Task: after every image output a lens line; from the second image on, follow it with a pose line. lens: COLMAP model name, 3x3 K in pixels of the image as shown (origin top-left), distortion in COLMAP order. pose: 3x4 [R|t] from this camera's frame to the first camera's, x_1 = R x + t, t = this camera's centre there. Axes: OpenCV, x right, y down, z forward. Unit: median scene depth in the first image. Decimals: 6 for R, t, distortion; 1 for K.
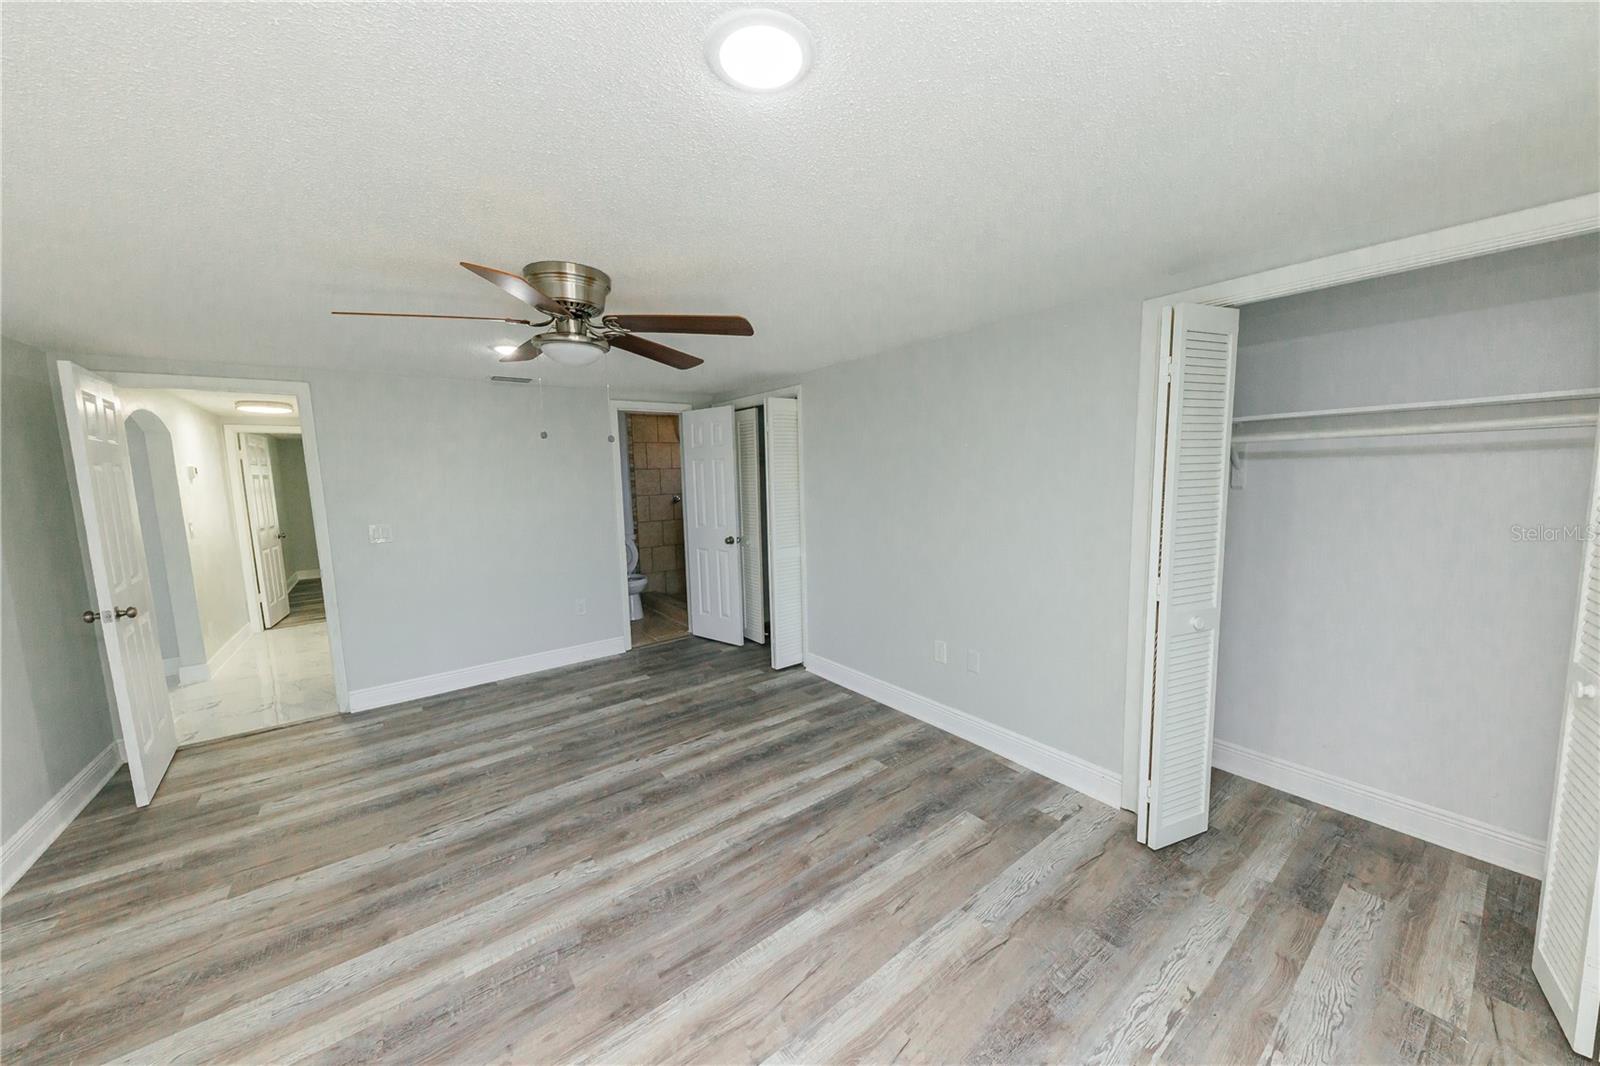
lens RADIAL K [[545.1, 0, 798.2], [0, 545.1, 538.1], [0, 0, 1]] dist [0.012964, -0.005018]
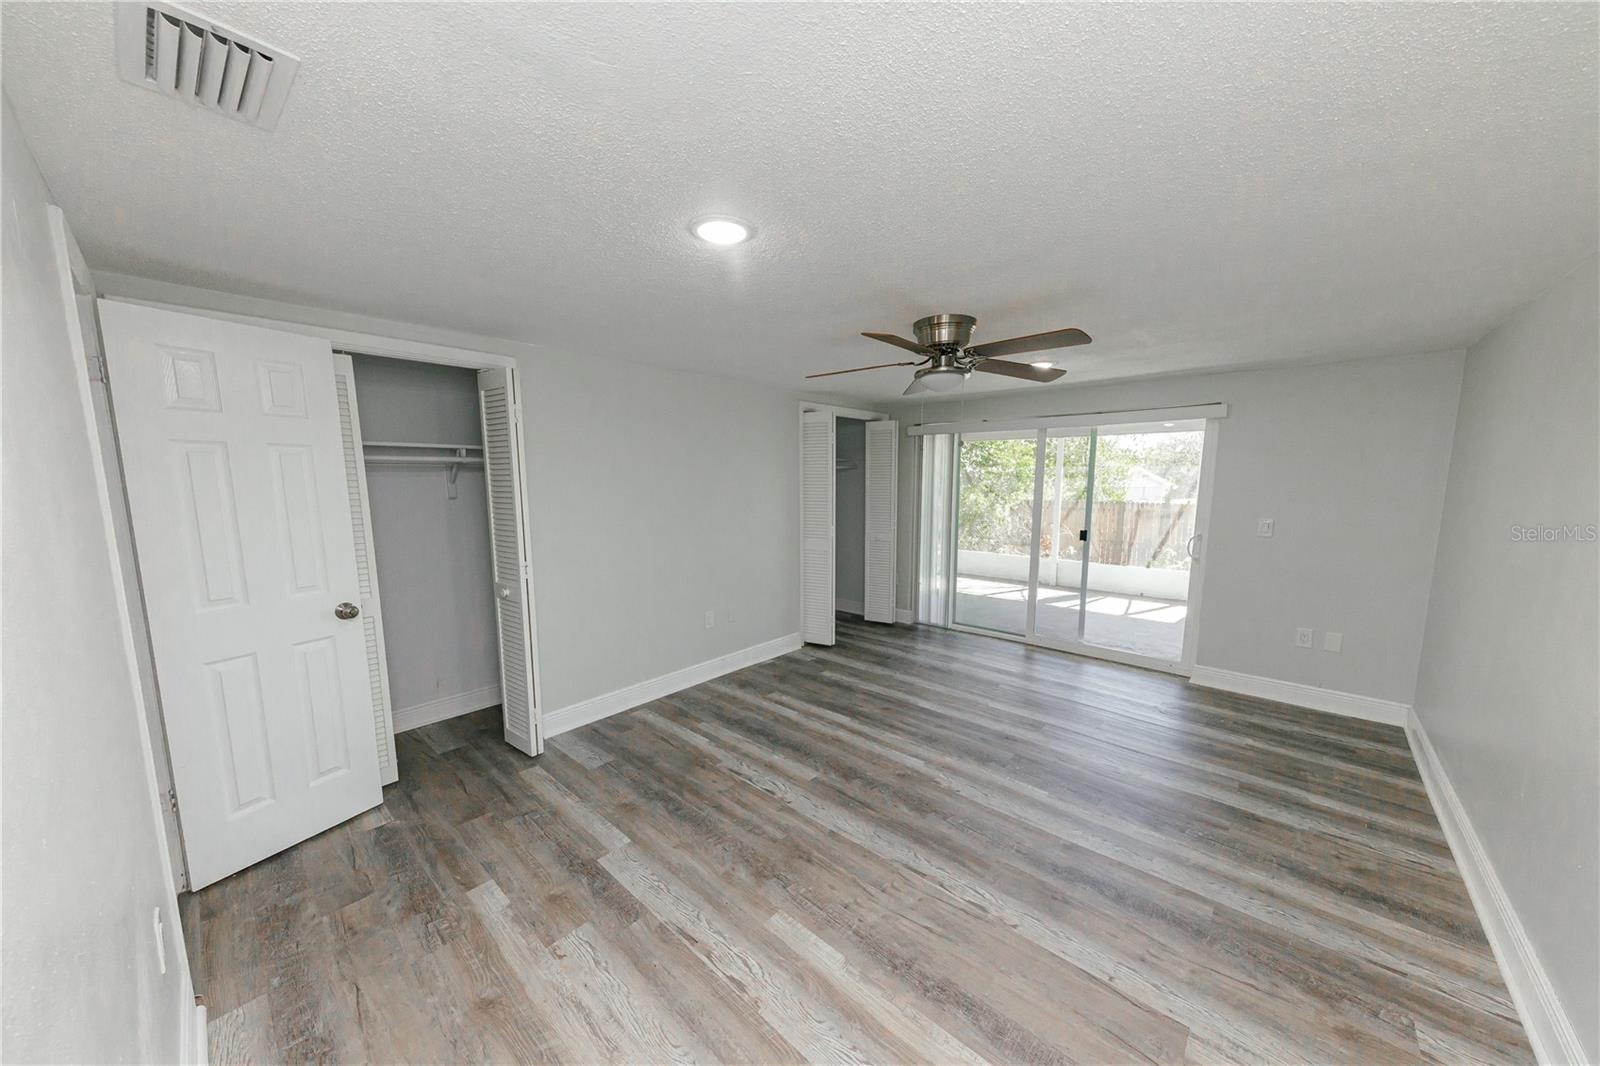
lens RADIAL K [[545.0, 0, 794.5], [0, 545.0, 549.3], [0, 0, 1]] dist [0.012751, -0.004678]
pose [[-0.190336, -0.100010, 0.976612, -1.131387], [0.123926, 0.984392, 0.124960, -0.106592], [-0.973866, 0.144812, -0.174971, 1.100998]]
